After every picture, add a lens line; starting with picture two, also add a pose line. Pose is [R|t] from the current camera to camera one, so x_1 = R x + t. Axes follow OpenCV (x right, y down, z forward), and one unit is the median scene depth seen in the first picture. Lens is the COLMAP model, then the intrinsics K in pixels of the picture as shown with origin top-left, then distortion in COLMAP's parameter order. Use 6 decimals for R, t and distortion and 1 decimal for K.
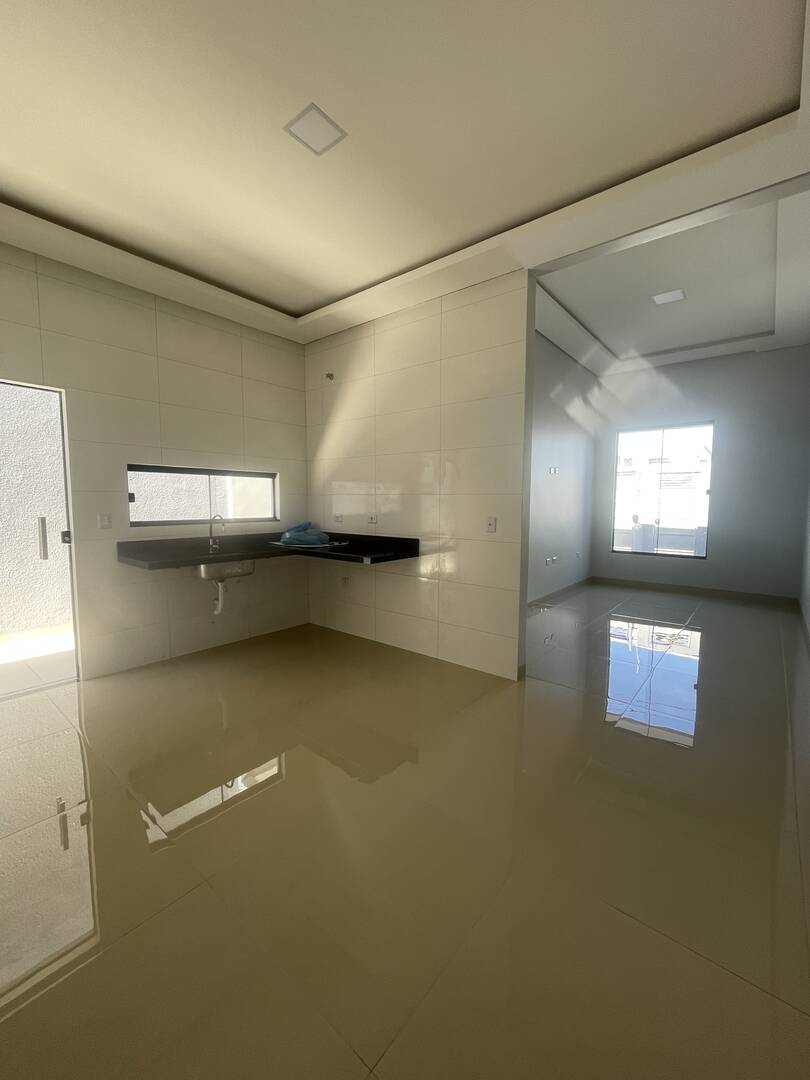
lens RADIAL K [[436.3, 0, 400.1], [0, 436.3, 537.0], [0, 0, 1]] dist [0.003592, -0.000832]
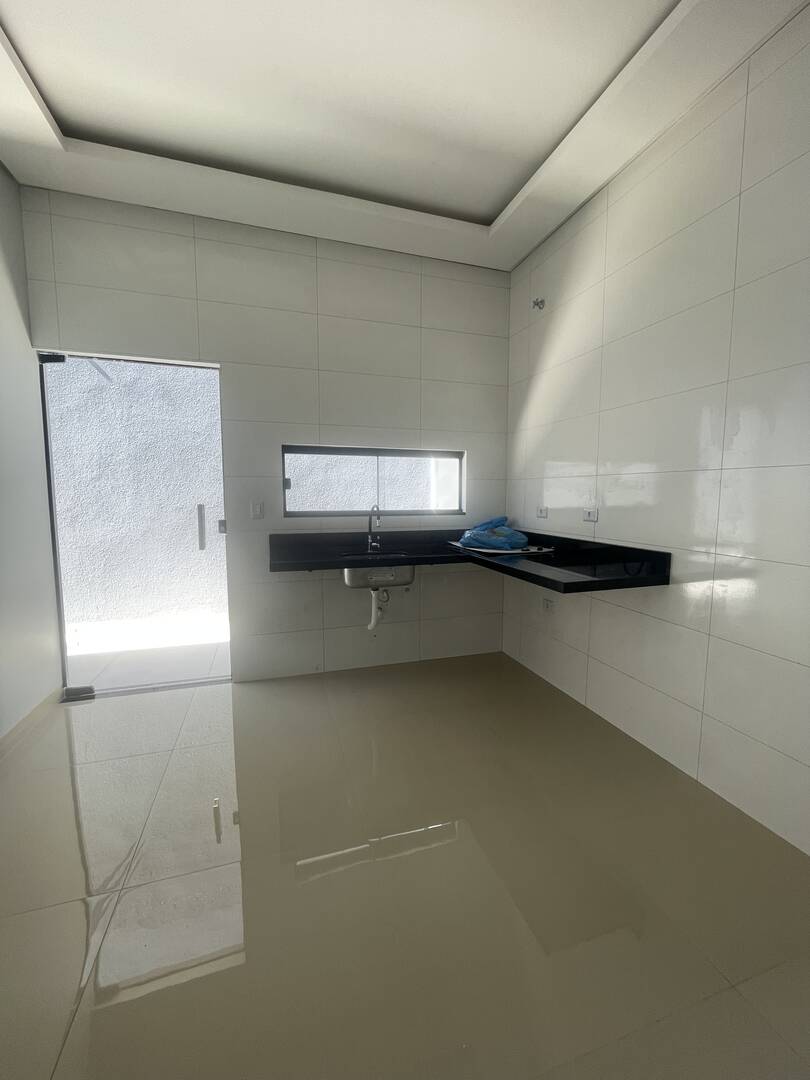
lens RADIAL K [[436.3, 0, 412.1], [0, 436.3, 536.4], [0, 0, 1]] dist [0.003592, -0.000832]
pose [[0.851673, 0.049731, -0.521709, 0.049244], [-0.041954, 0.998762, 0.026716, -0.017048], [0.522392, -0.000865, 0.852705, 0.346905]]
